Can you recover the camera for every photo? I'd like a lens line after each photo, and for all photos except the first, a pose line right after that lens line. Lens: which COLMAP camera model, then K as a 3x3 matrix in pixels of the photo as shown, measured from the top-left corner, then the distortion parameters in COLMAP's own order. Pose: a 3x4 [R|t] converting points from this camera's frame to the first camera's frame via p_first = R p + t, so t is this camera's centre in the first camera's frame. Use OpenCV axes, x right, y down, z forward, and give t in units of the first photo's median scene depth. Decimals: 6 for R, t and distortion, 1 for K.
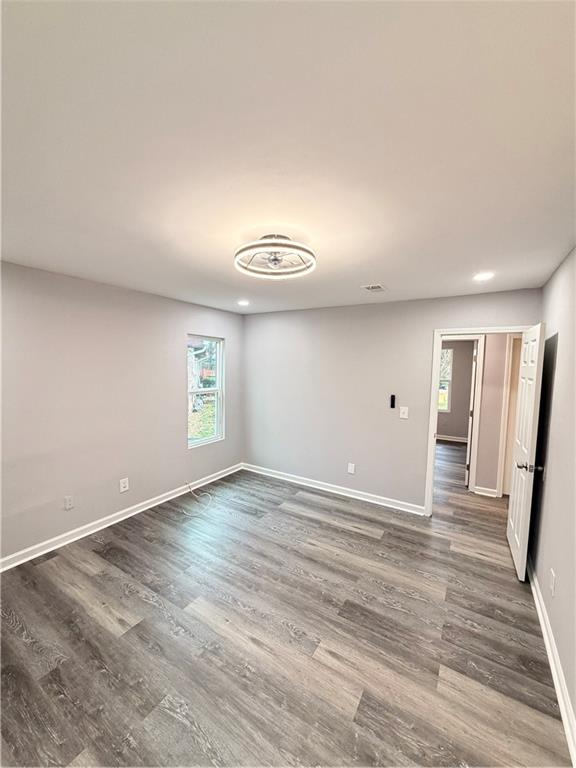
lens RADIAL K [[306.5, 0, 289.4], [0, 306.5, 381.8], [0, 0, 1]] dist [-0.001208, 0.000239]
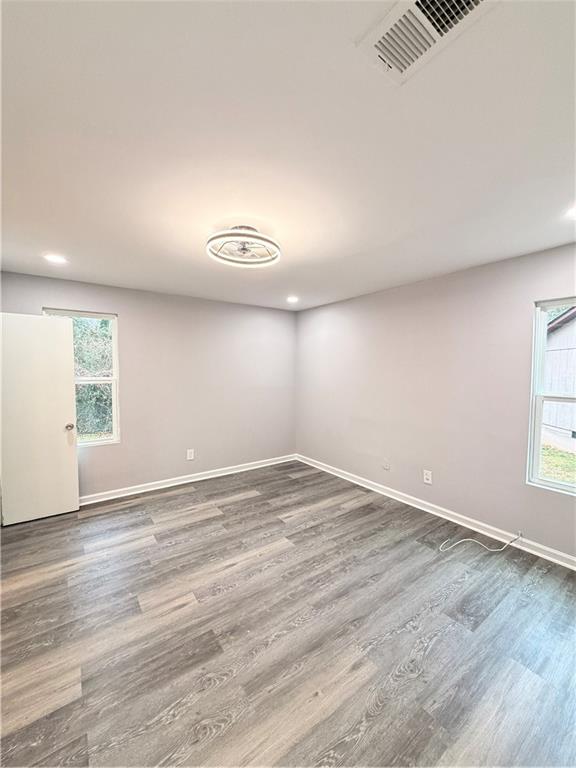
lens RADIAL K [[306.5, 0, 286.7], [0, 306.5, 386.2], [0, 0, 1]] dist [-0.001208, 0.000239]
pose [[-0.386588, 0.035700, -0.921561, 0.824877], [-0.062205, 0.995966, 0.064677, 0.013240], [0.920152, 0.082329, -0.382808, 1.434985]]
